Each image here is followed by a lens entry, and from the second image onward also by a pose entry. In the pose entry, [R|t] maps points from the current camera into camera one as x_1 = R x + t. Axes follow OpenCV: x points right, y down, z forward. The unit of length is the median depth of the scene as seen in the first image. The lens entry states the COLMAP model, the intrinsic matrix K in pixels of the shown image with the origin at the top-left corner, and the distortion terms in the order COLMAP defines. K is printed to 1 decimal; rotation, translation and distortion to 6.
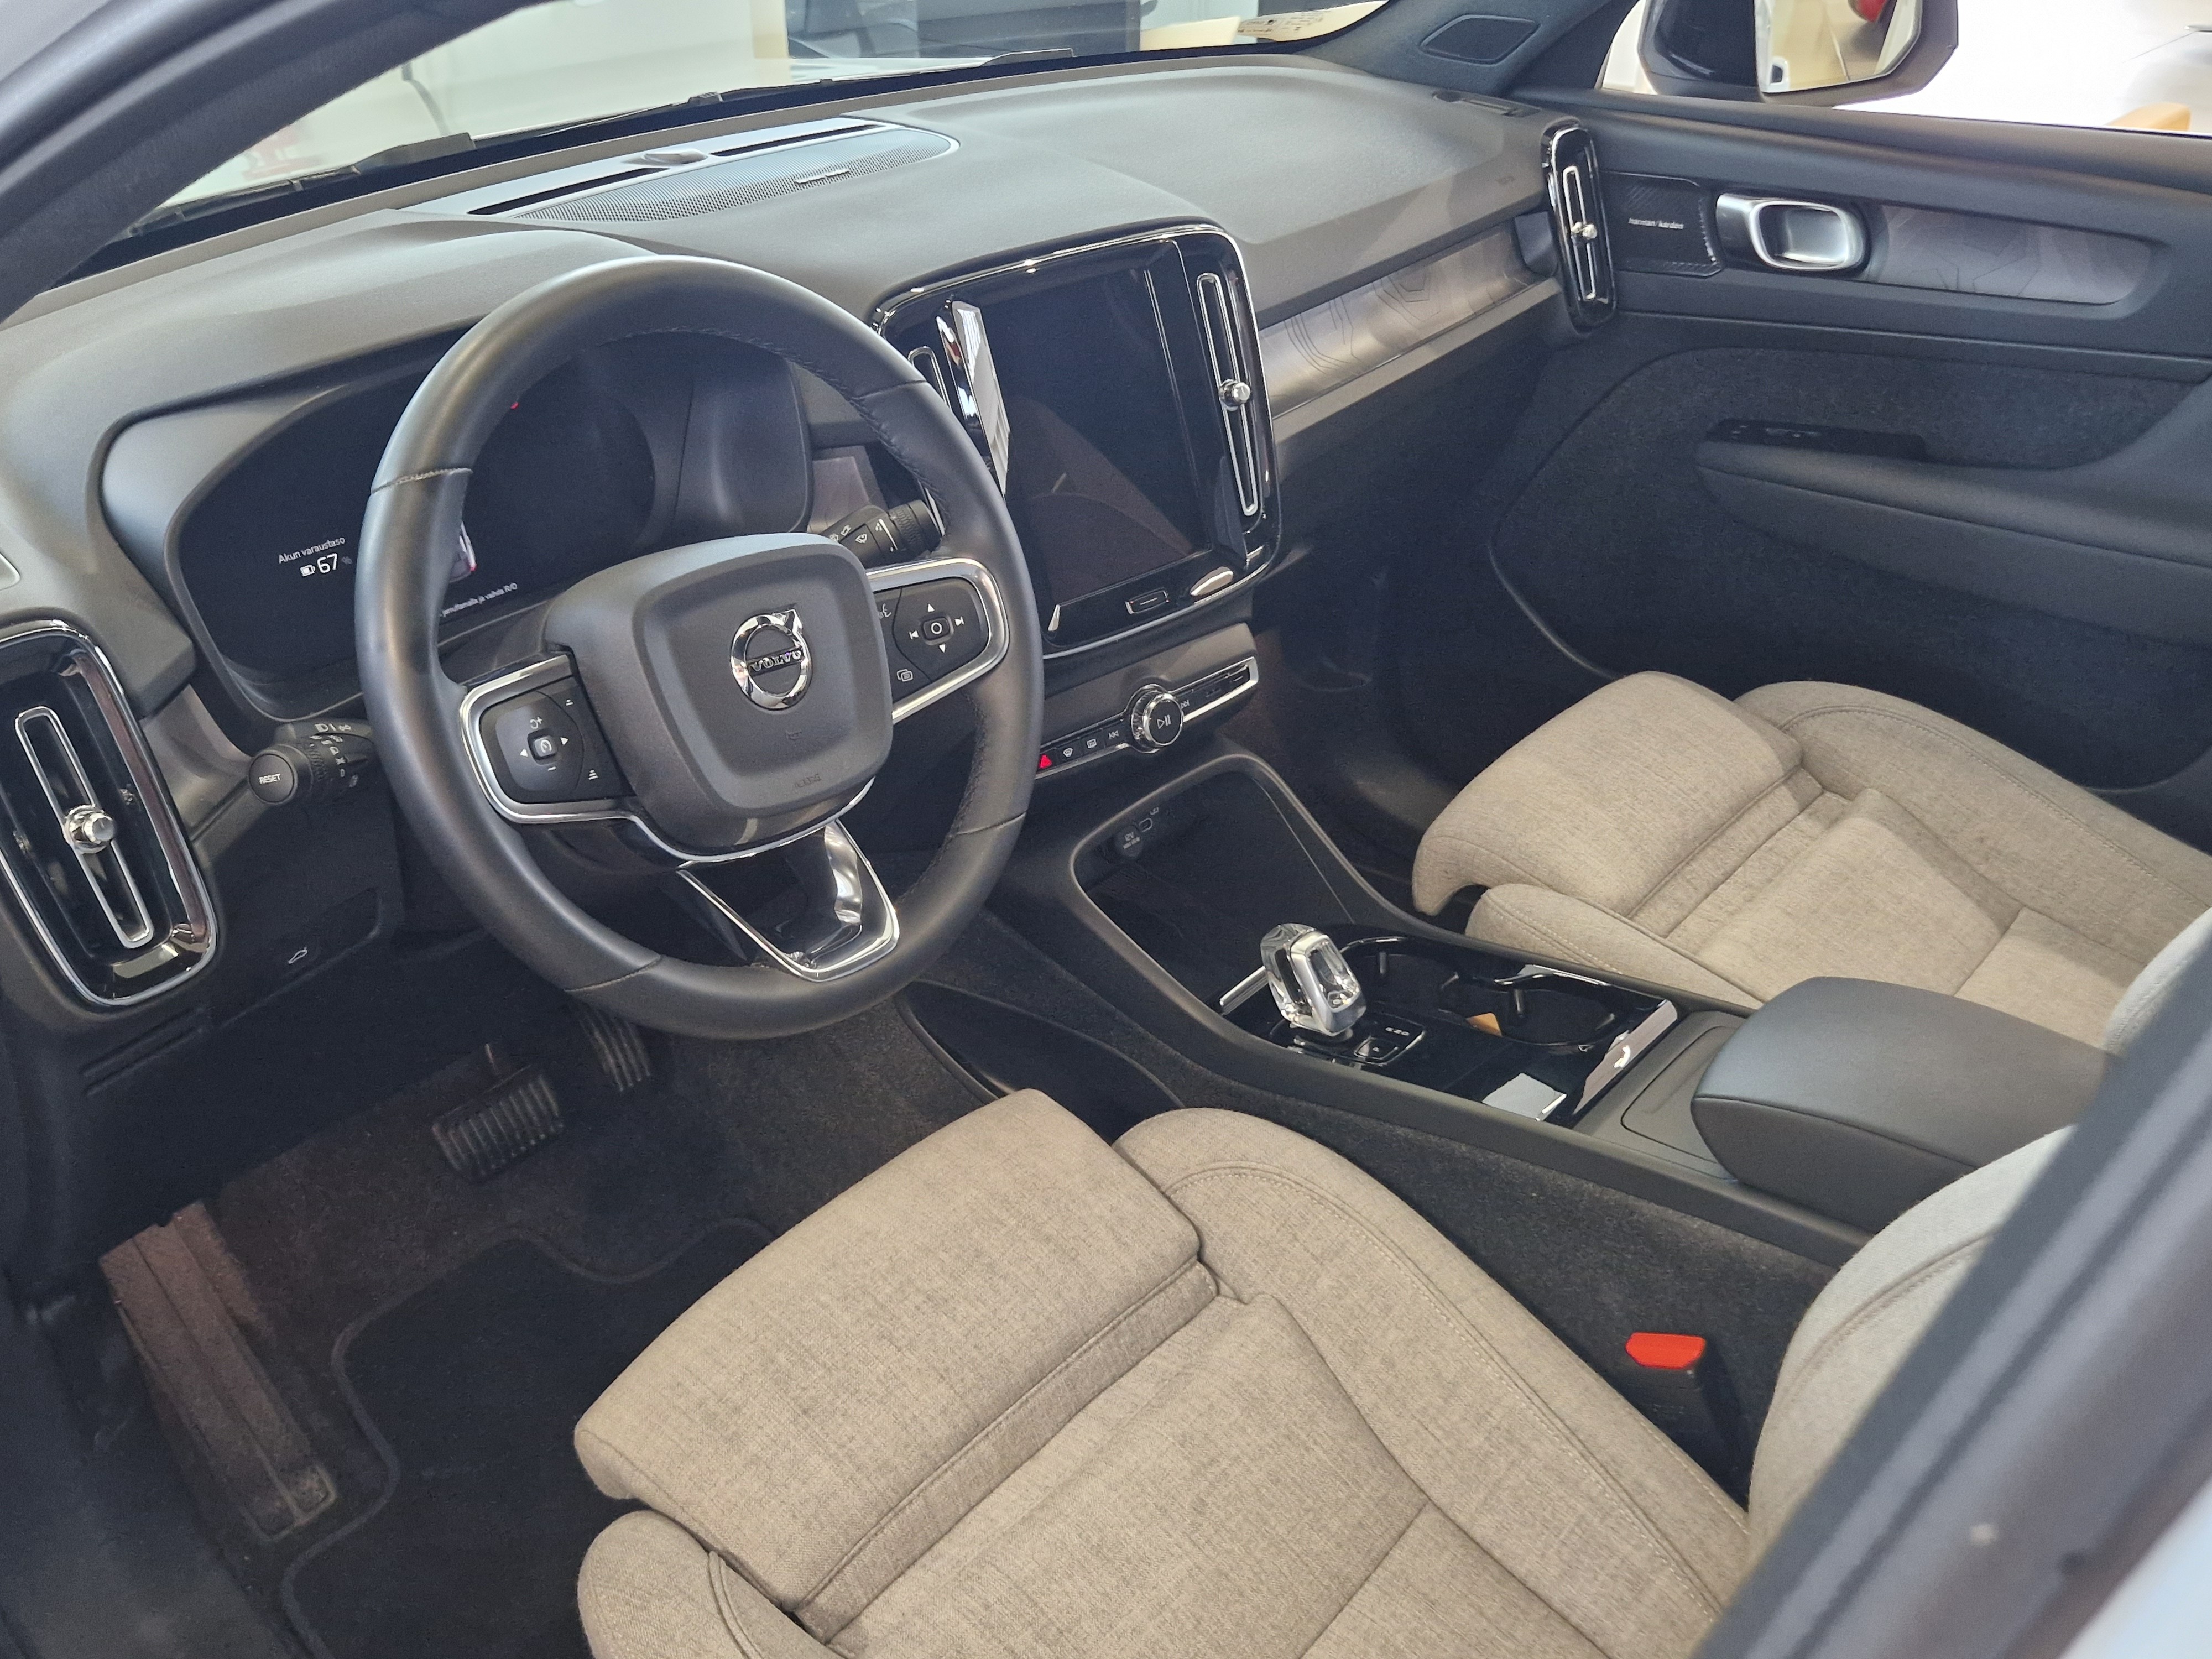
lens RADIAL K [[1882.1, 0, 1106.7], [0, 1882.1, 835.8], [0, 0, 1]] dist [0.048124, -0.012113]
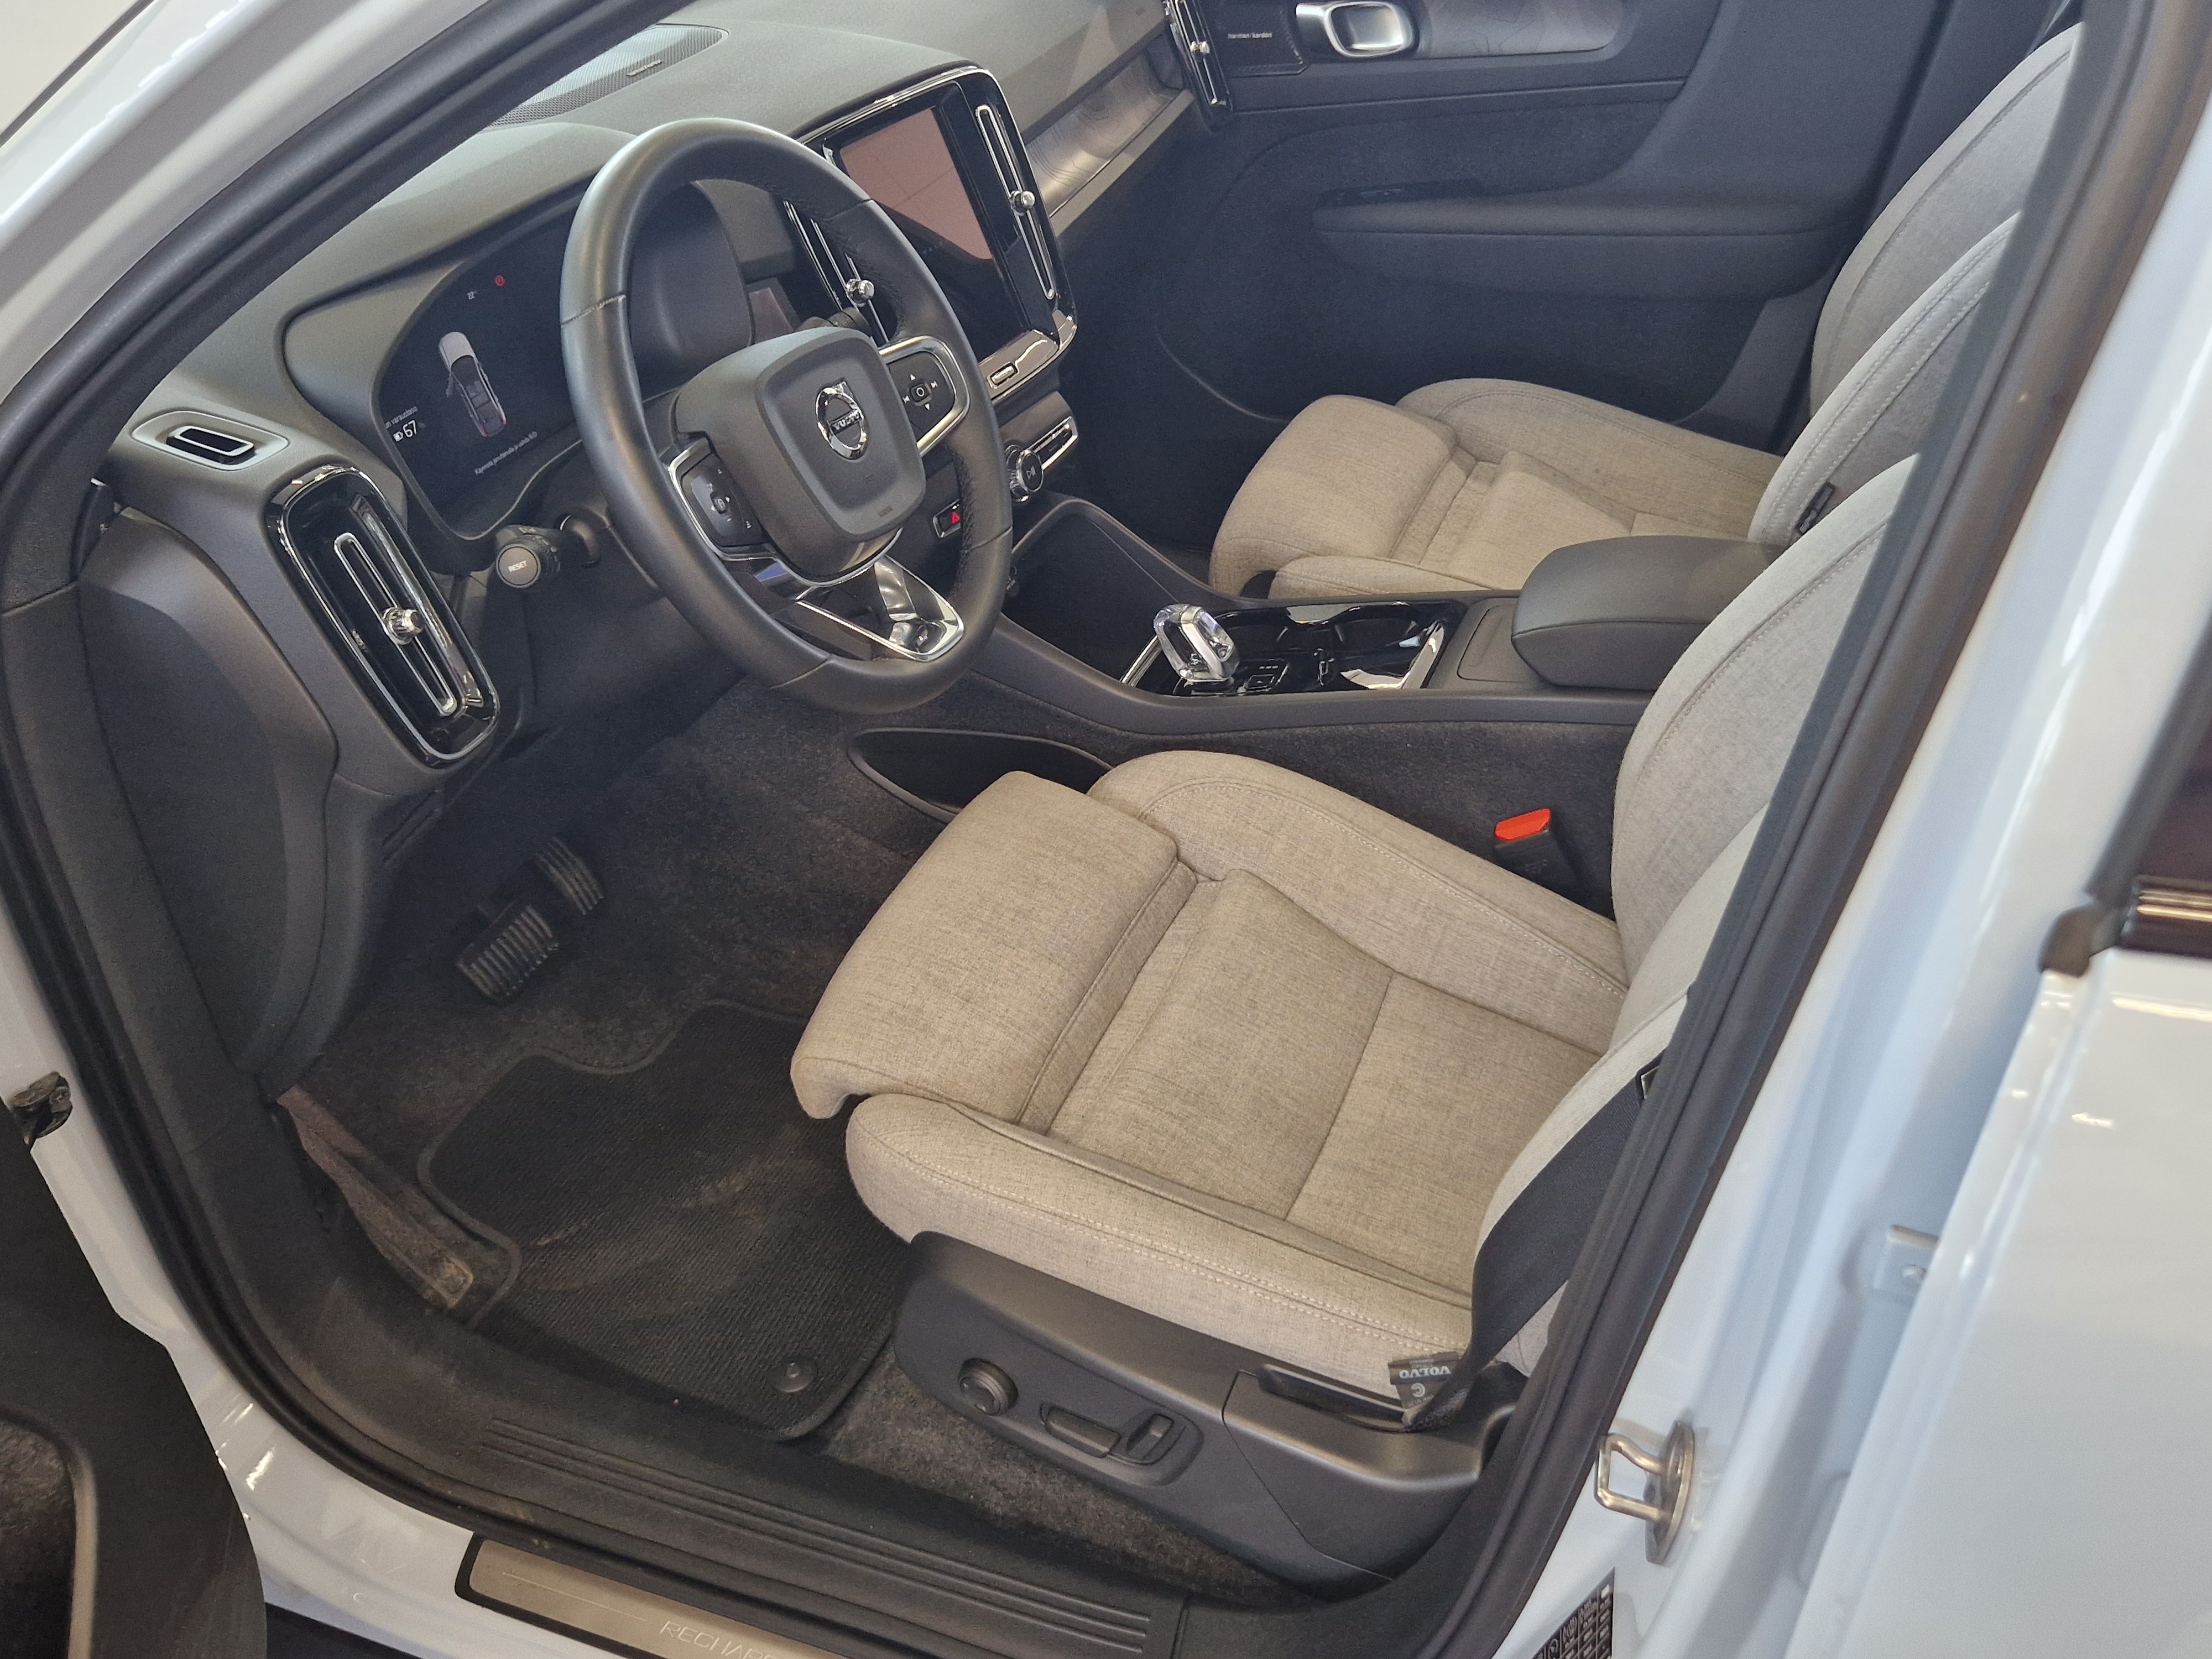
lens RADIAL K [[1882.1, 0, 1108.4], [0, 1882.1, 826.0], [0, 0, 1]] dist [0.048124, -0.012113]
pose [[0.942855, -0.229372, 0.241690, -0.301954], [0.219433, 0.973280, 0.067645, 0.102664], [-0.250747, -0.010745, 0.967993, -0.241347]]
